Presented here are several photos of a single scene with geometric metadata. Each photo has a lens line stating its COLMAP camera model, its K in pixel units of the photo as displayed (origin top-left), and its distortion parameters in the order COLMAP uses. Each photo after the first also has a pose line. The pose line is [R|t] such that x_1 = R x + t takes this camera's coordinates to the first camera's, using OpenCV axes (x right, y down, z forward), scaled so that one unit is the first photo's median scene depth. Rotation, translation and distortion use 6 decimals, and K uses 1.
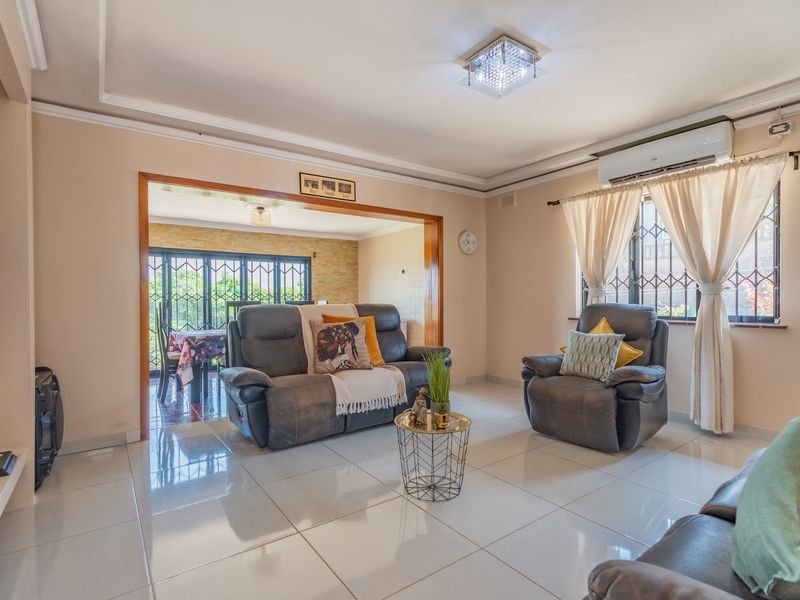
lens RADIAL K [[415.1, 0, 396.7], [0, 415.1, 297.1], [0, 0, 1]] dist [0.007110, 0.001215]
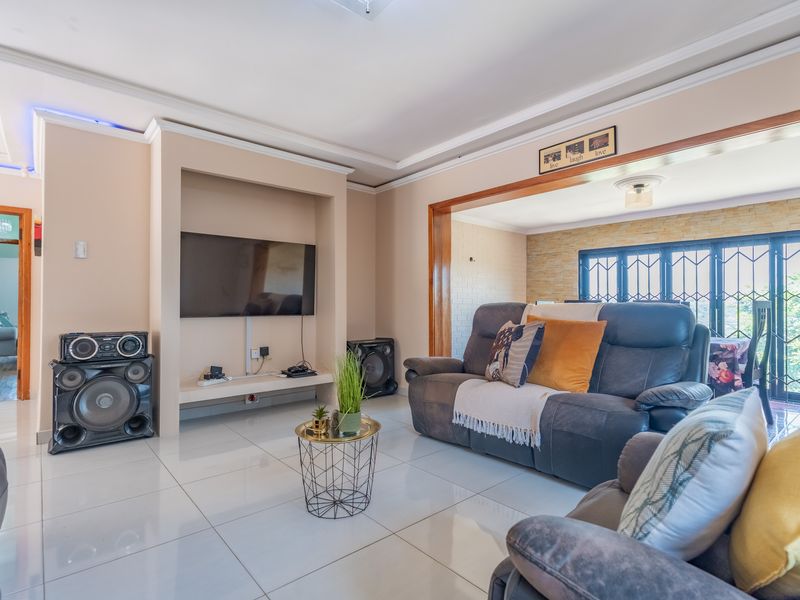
lens RADIAL K [[415.1, 0, 397.7], [0, 415.1, 303.8], [0, 0, 1]] dist [0.007110, 0.001215]
pose [[0.100251, 0.006849, -0.994939, 0.564341], [0.001644, 0.999974, 0.007049, 0.011449], [0.994961, -0.002343, 0.100237, 0.588189]]
